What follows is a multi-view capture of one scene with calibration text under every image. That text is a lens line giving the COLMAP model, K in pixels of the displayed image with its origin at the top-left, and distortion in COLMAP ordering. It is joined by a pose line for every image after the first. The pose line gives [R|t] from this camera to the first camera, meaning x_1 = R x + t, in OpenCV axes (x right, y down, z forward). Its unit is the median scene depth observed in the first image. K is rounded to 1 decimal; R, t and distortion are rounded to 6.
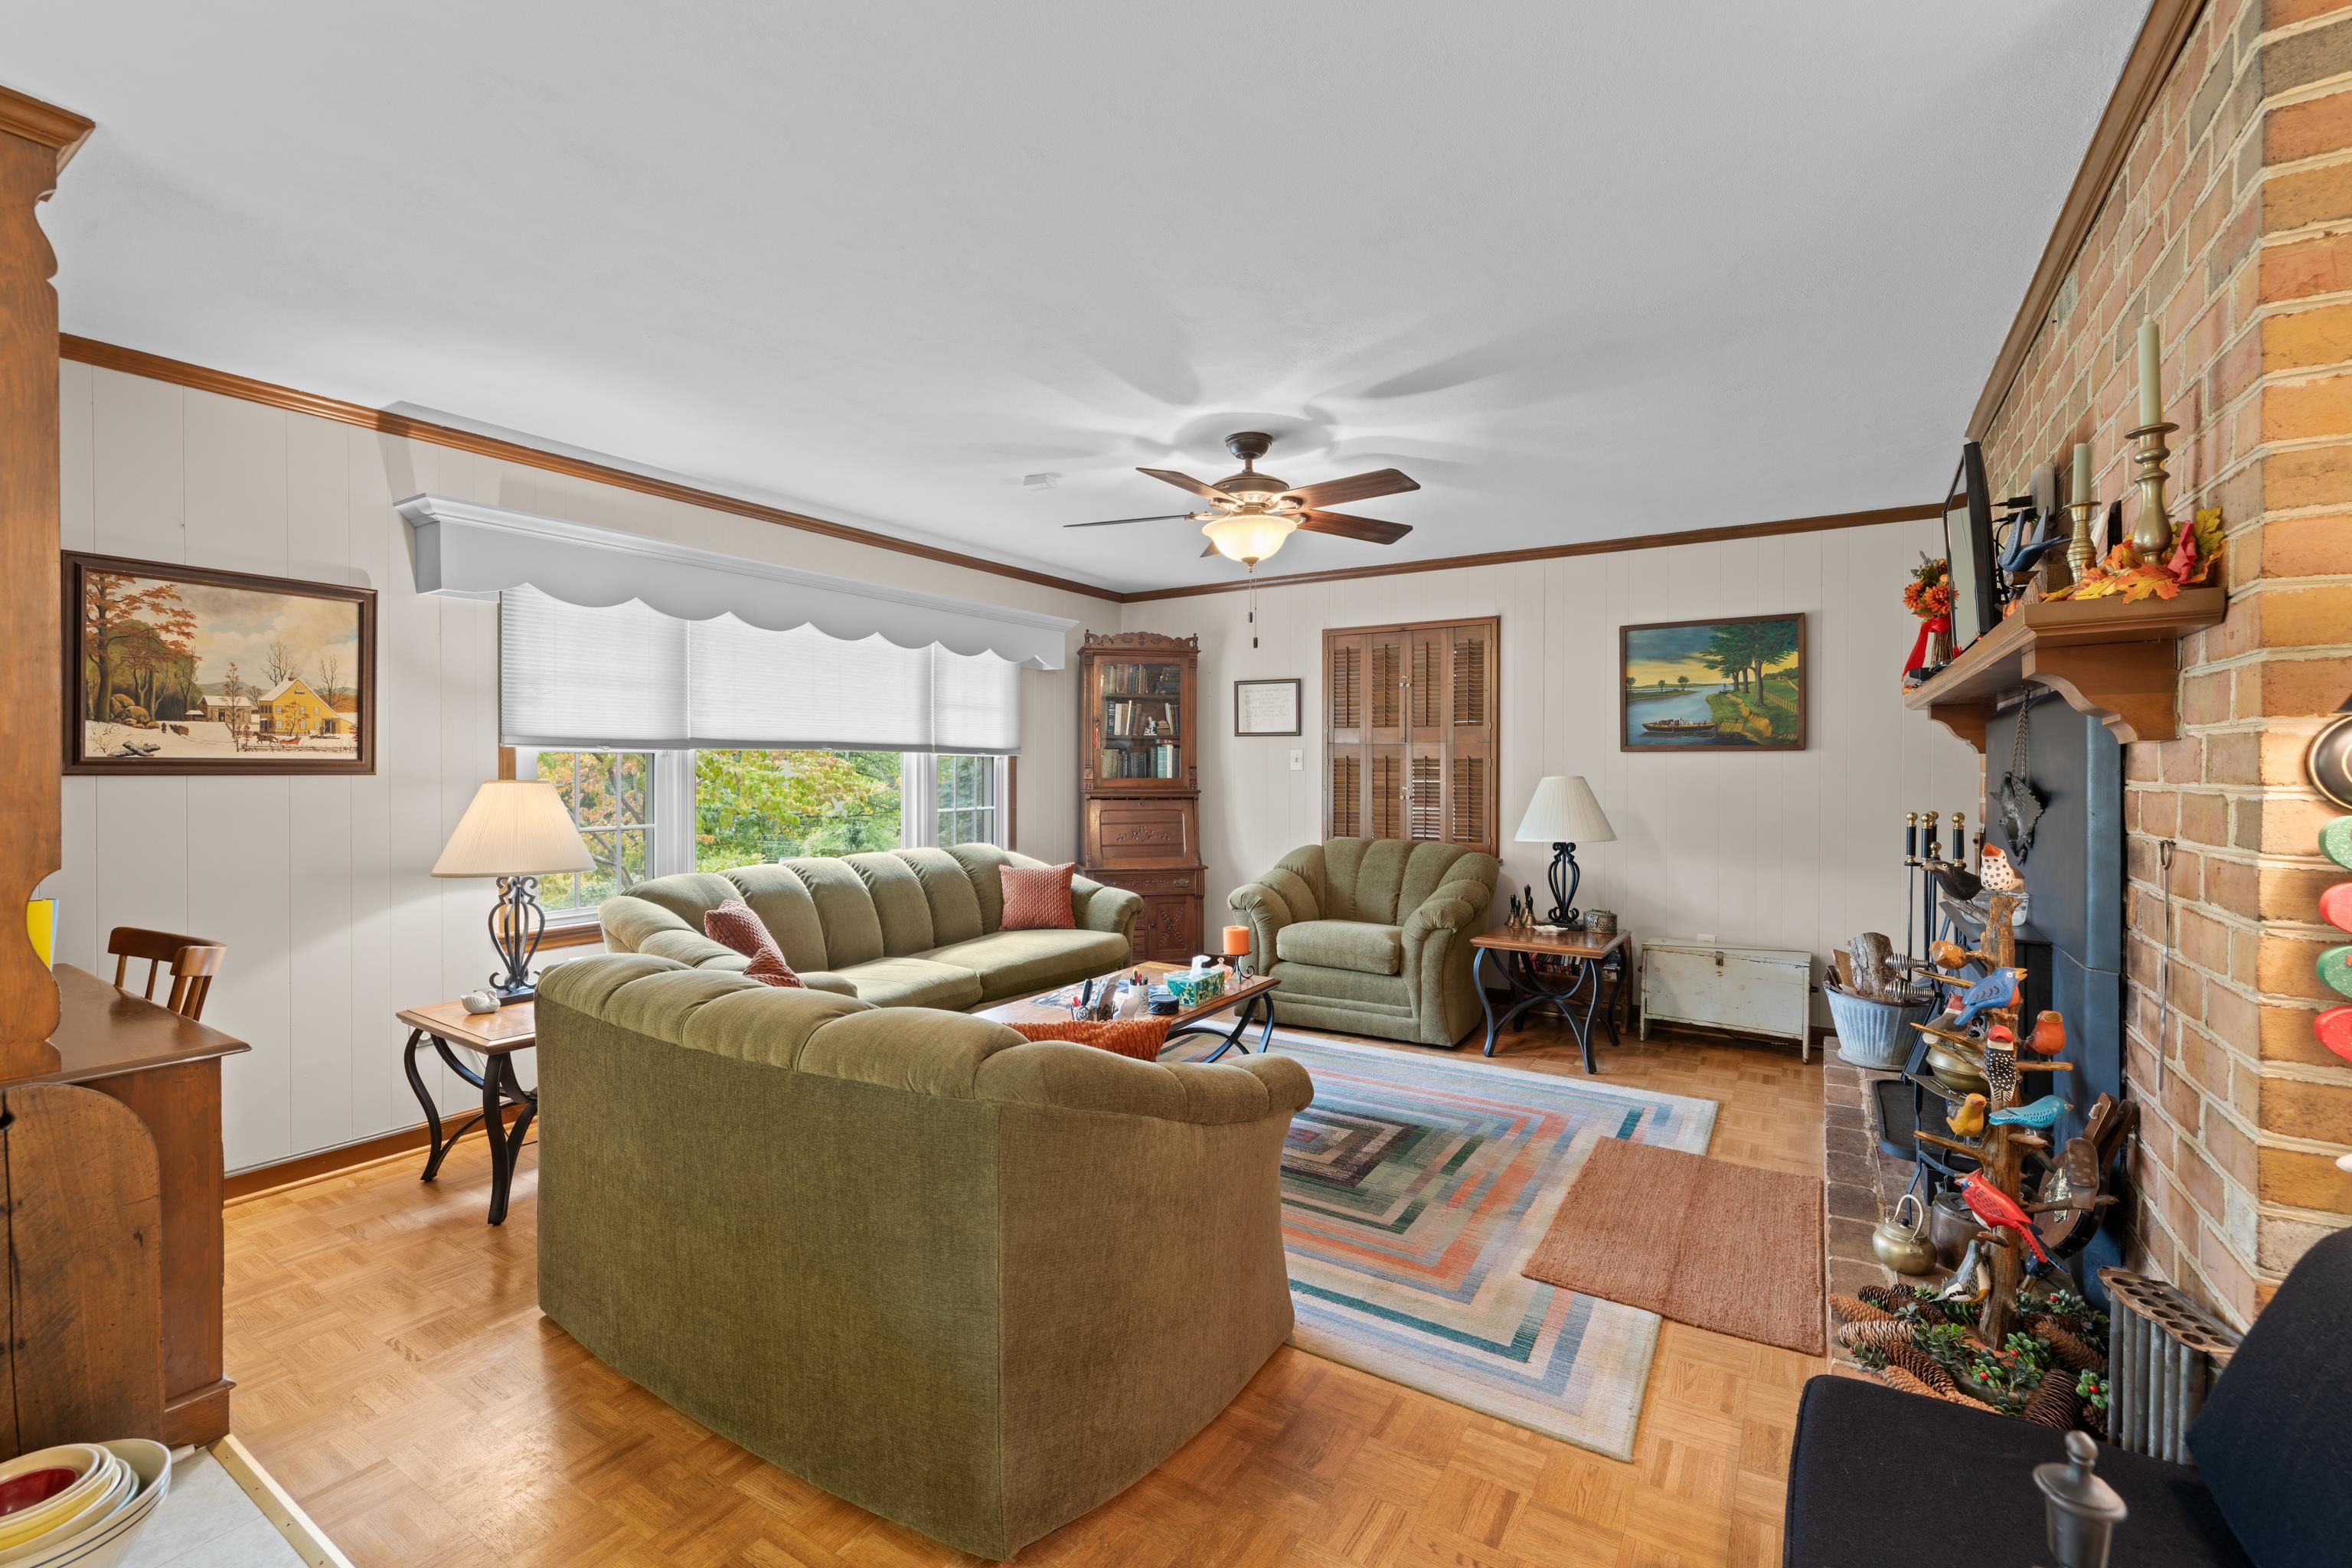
lens RADIAL K [[994.7, 0, 1191.5], [0, 994.7, 772.0], [0, 0, 1]] dist [0.003435, -0.000395]
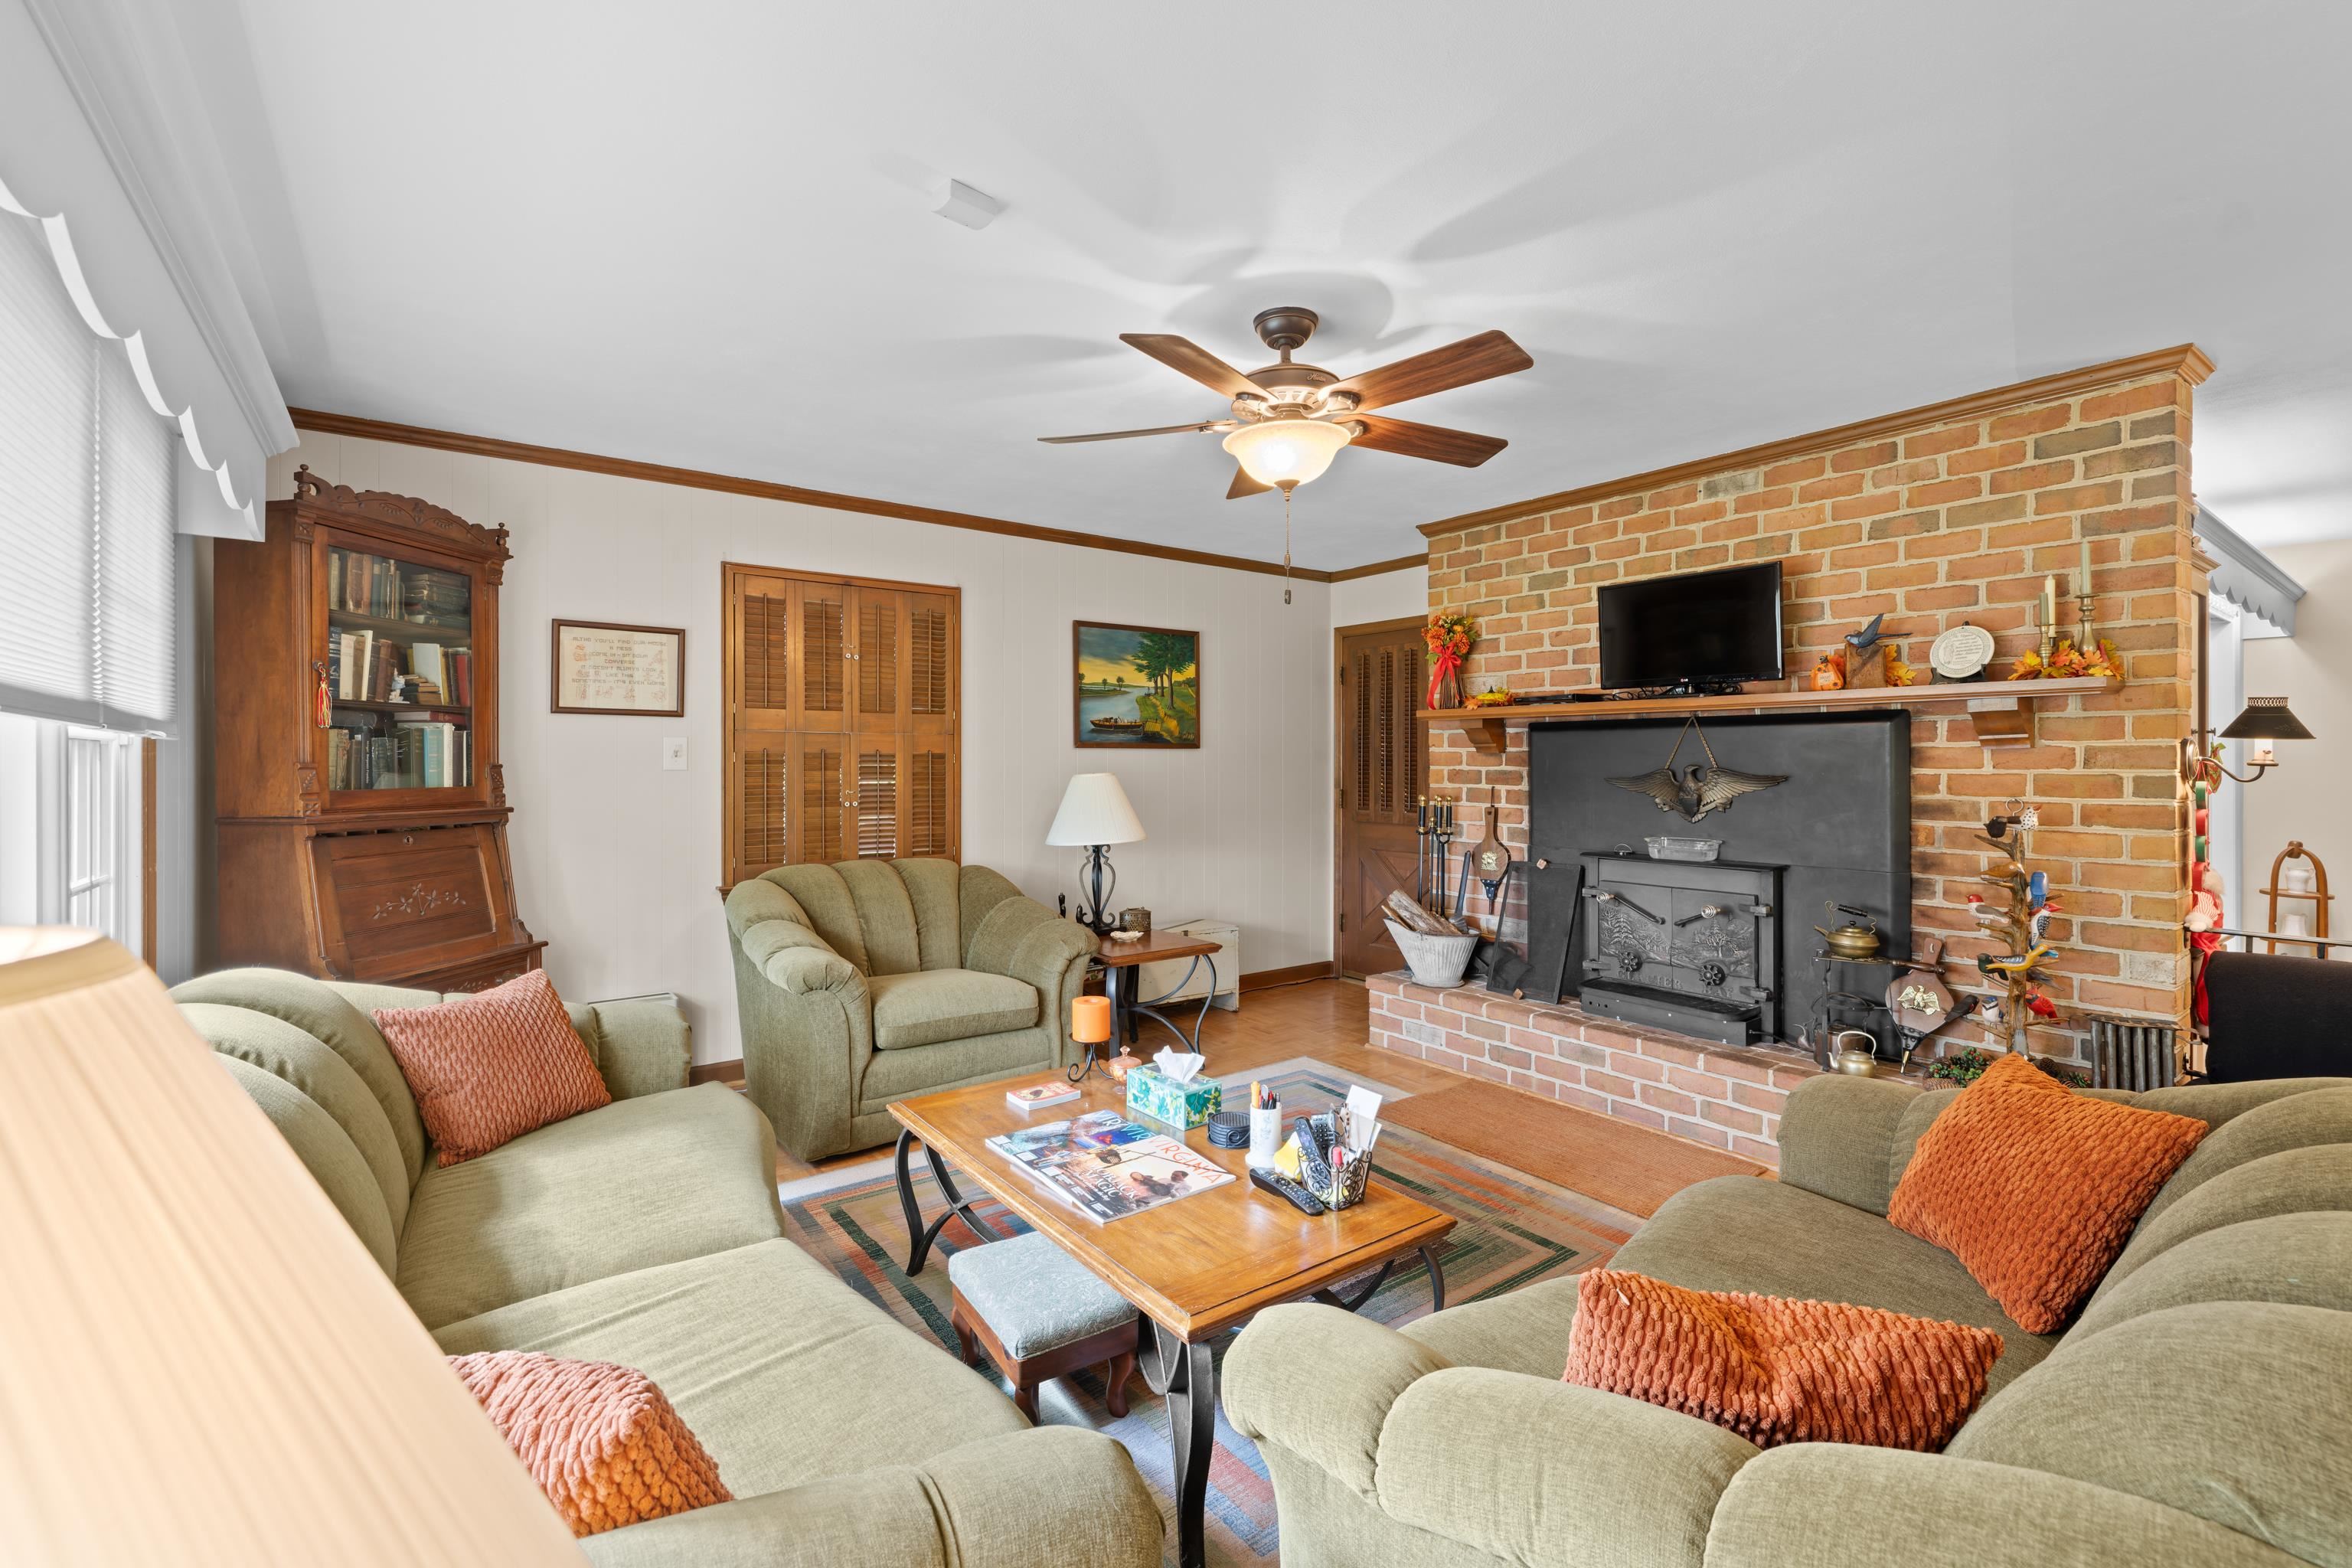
lens RADIAL K [[994.7, 0, 1158.6], [0, 994.7, 758.3], [0, 0, 1]] dist [0.003435, -0.000395]
pose [[0.373761, 0.001954, 0.927523, -0.466819], [0.007779, 0.999956, -0.005241, -0.004121], [-0.927492, 0.009174, 0.373729, 0.573093]]
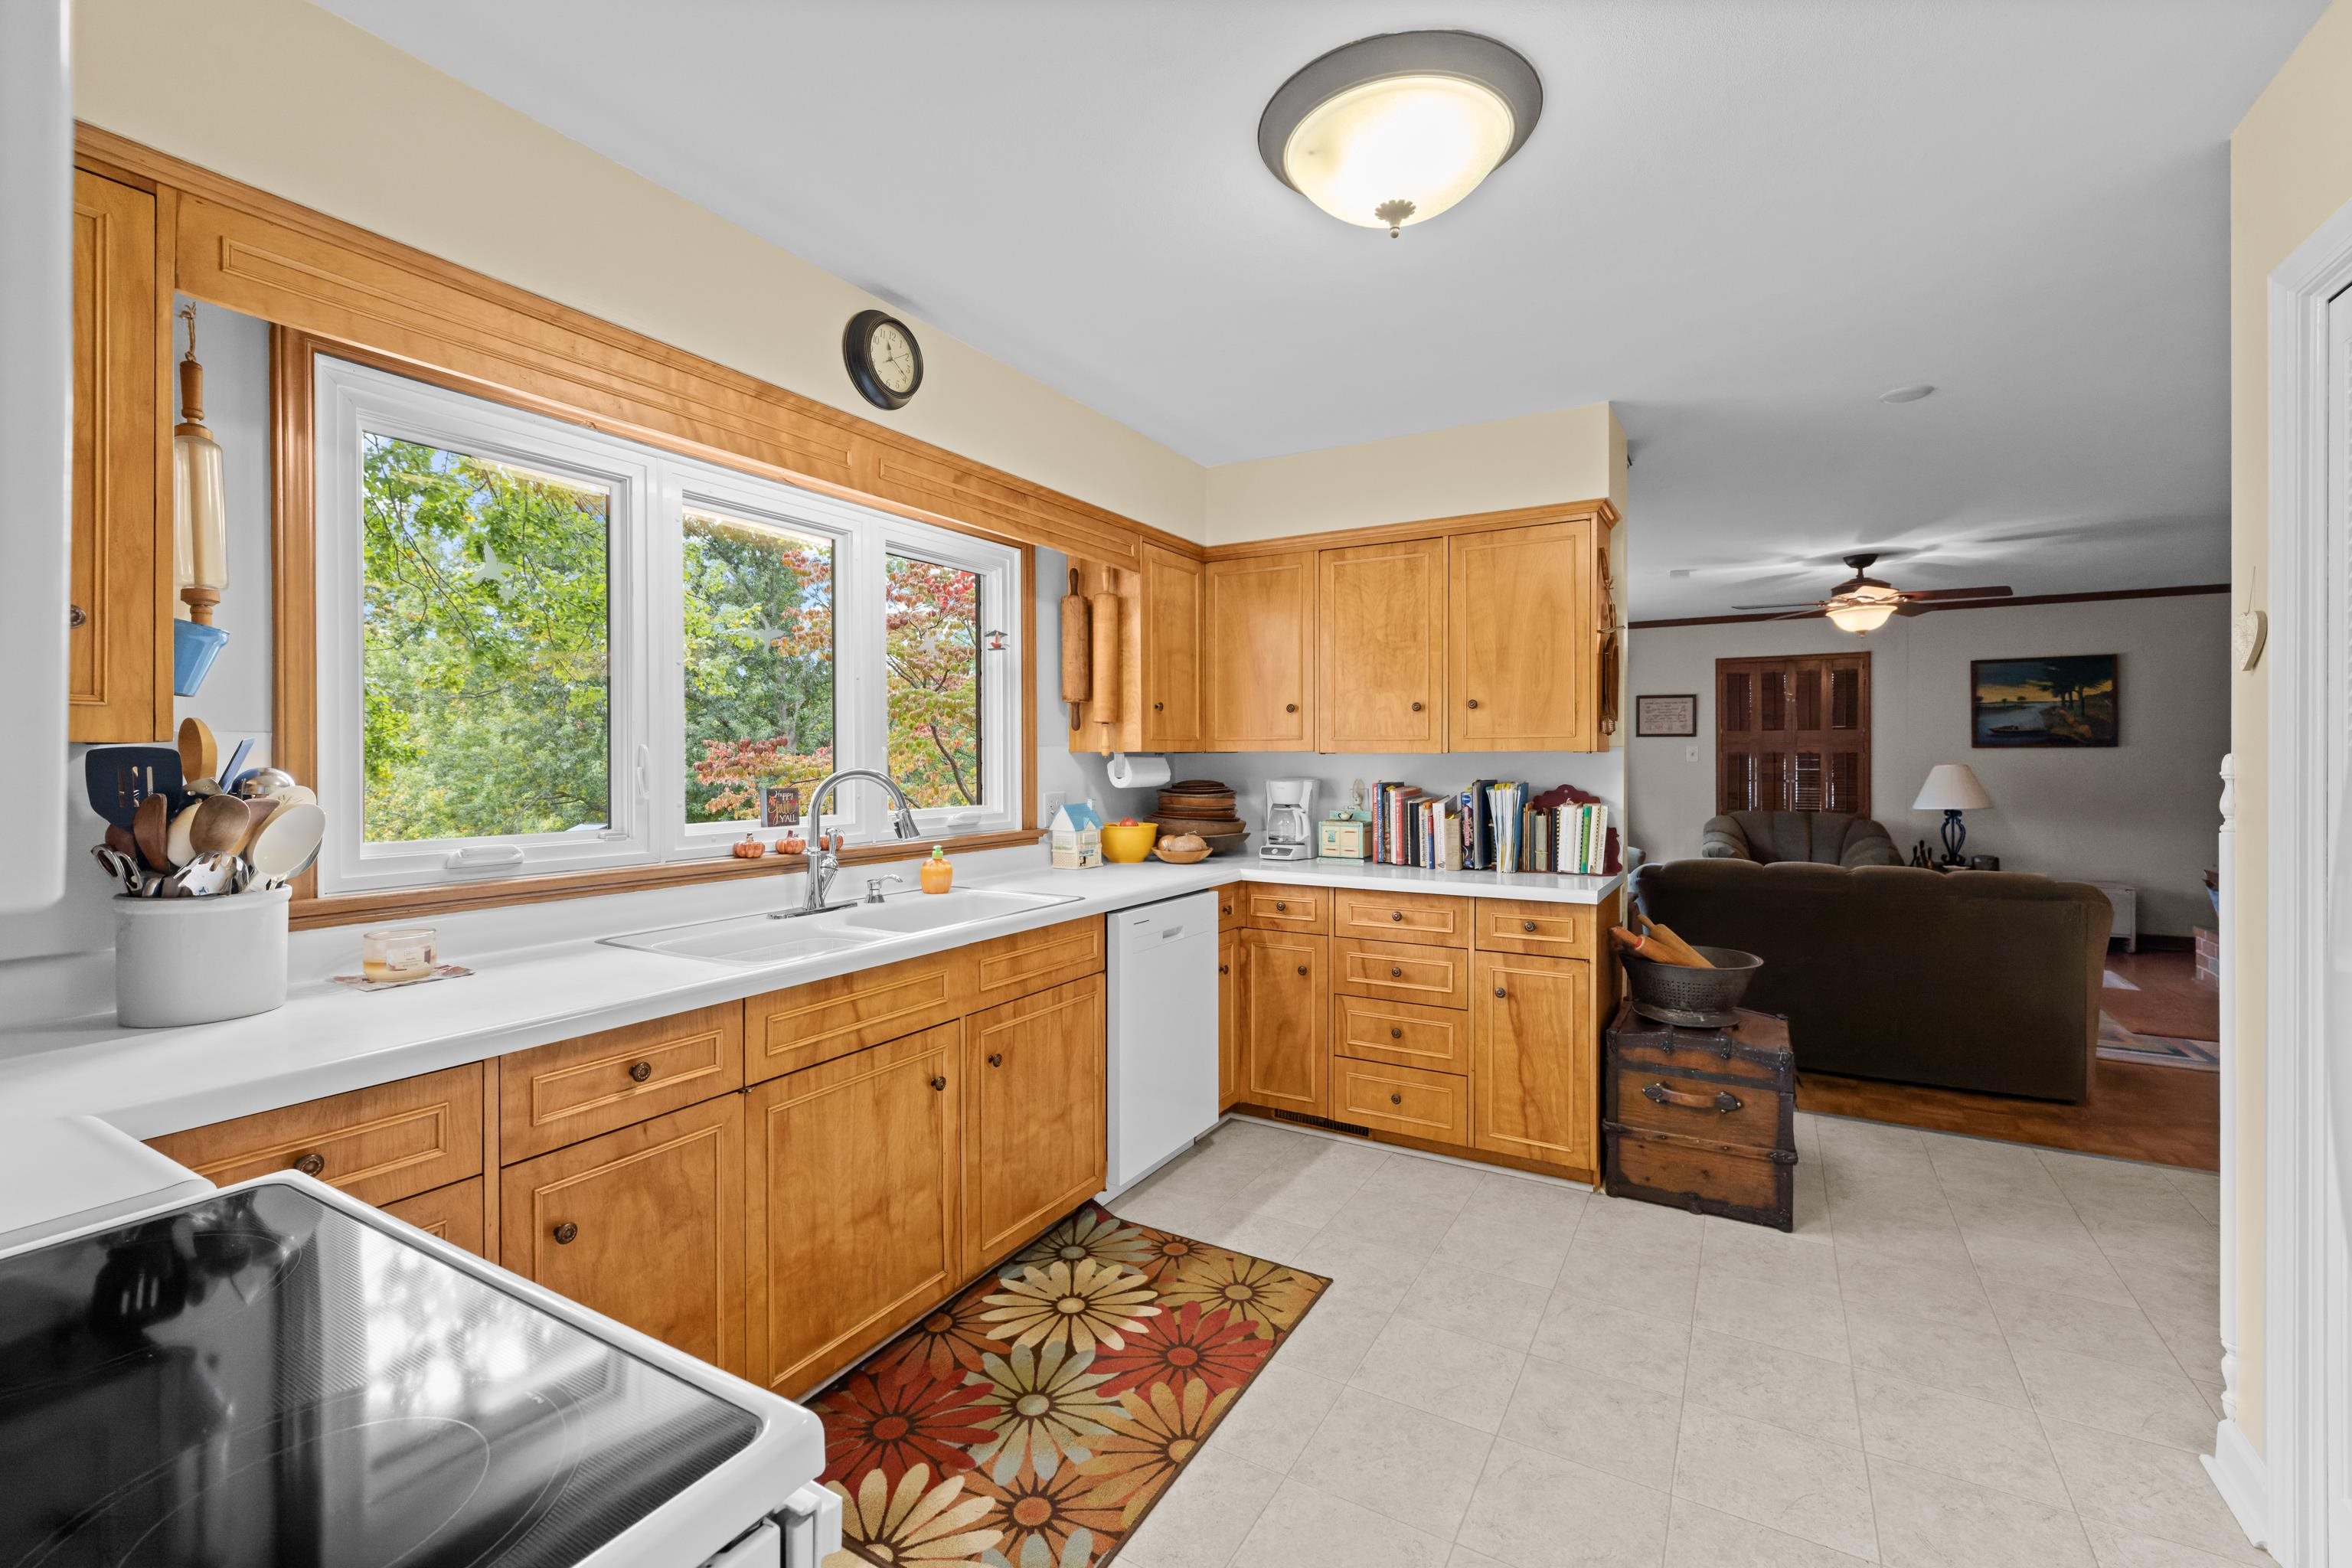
lens RADIAL K [[994.7, 0, 1188.7], [0, 994.7, 758.9], [0, 0, 1]] dist [0.003435, -0.000395]
pose [[0.999554, -0.000829, 0.029856, -0.769169], [0.001163, 0.999937, -0.011174, 0.010667], [-0.029845, 0.011204, 0.999492, -0.420226]]
